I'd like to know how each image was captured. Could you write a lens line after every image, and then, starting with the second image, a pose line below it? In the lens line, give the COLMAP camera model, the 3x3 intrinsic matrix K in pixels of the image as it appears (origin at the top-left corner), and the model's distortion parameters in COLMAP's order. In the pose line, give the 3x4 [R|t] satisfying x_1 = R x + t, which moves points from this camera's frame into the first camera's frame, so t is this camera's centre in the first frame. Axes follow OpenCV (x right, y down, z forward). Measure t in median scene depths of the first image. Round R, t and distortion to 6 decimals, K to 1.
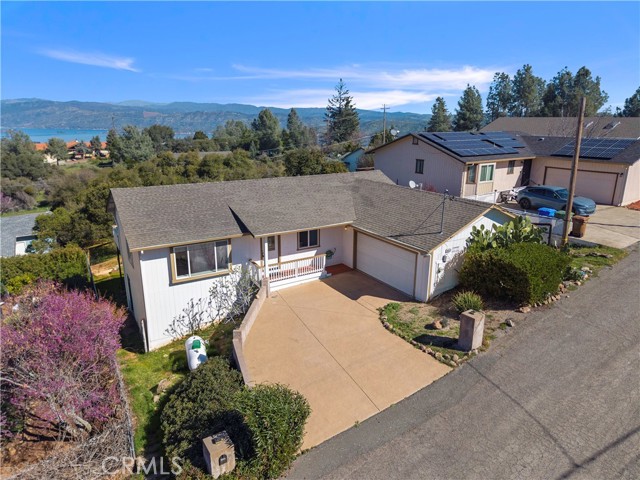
lens RADIAL K [[426.2, 0, 320.0], [0, 426.2, 240.0], [0, 0, 1]] dist [0.023266, -0.026813]
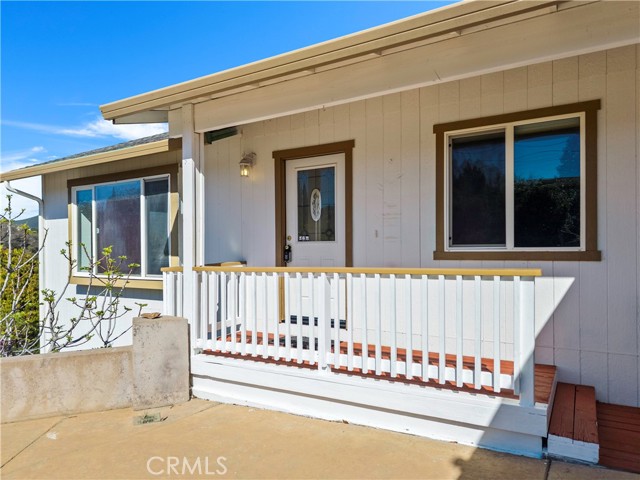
lens RADIAL K [[435.2, 0, 318.7], [0, 435.2, 252.2], [0, 0, 1]] dist [0.030582, -0.001387]
pose [[0.471951, 0.001149, -0.881624, 0.116100], [-0.233313, 0.964509, -0.123640, 0.070075], [0.850192, 0.264047, 0.455469, 1.016062]]
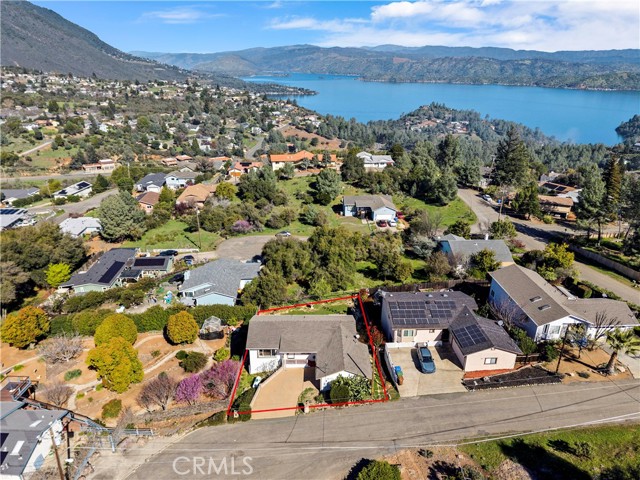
lens RADIAL K [[426.2, 0, 320.0], [0, 426.2, 240.0], [0, 0, 1]] dist [0.023266, -0.026813]
pose [[0.860097, 0.201479, -0.468658, 1.450669], [-0.146725, 0.977585, 0.150994, -1.370756], [0.488575, -0.061106, 0.870379, -1.600417]]
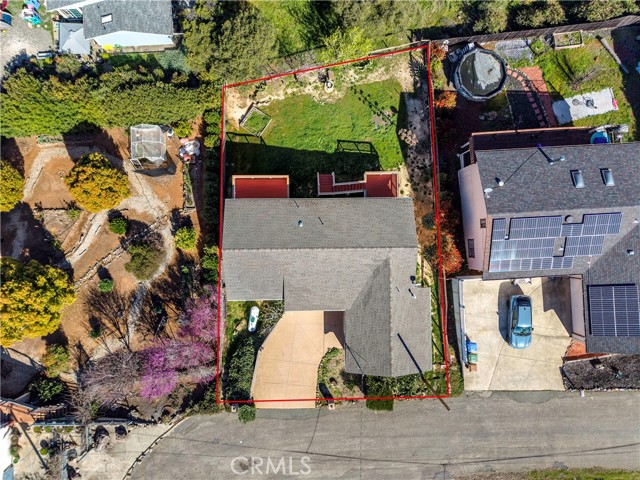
lens RADIAL K [[426.2, 0, 320.0], [0, 426.2, 240.0], [0, 0, 1]] dist [0.023266, -0.026813]
pose [[0.862709, 0.504938, 0.027774, -0.231826], [-0.165753, 0.230454, 0.958862, -1.977293], [0.477765, -0.831822, 0.282510, 0.805140]]
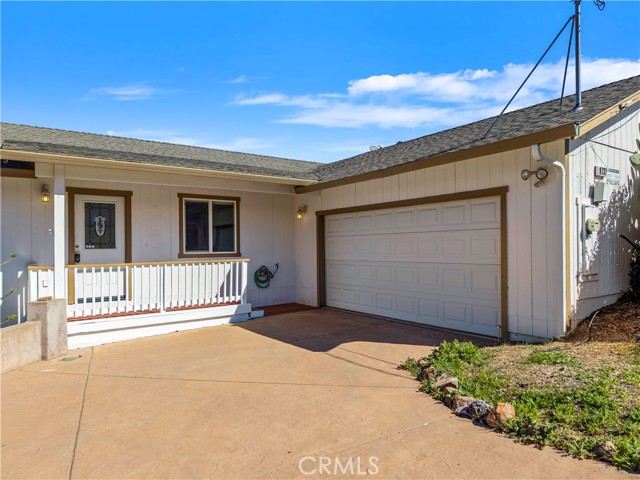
lens RADIAL K [[432.0, 0, 325.9], [0, 432.0, 248.7], [0, 0, 1]] dist [-0.002510, -0.003037]
pose [[0.996806, -0.015210, 0.078401, 0.063453], [0.036246, 0.960926, -0.274421, 0.159289], [-0.071164, 0.276386, 0.958408, 0.698022]]
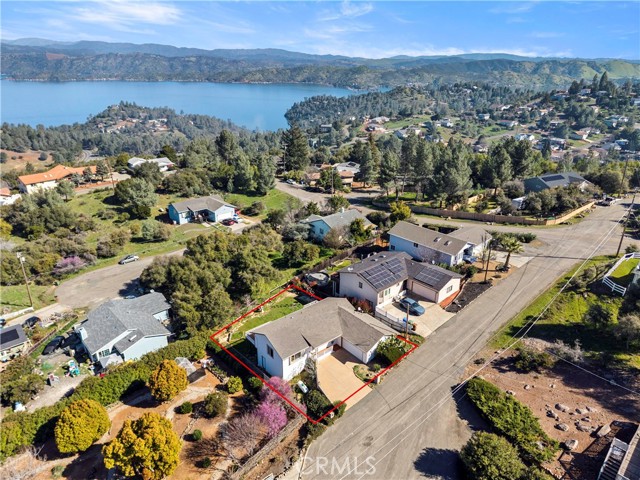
lens RADIAL K [[426.2, 0, 320.0], [0, 426.2, 240.0], [0, 0, 1]] dist [0.023266, -0.026813]
pose [[0.987929, -0.051821, 0.145982, -0.545731], [0.034276, 0.992153, 0.120236, -1.228153], [-0.151067, -0.113781, 0.981953, -2.121779]]
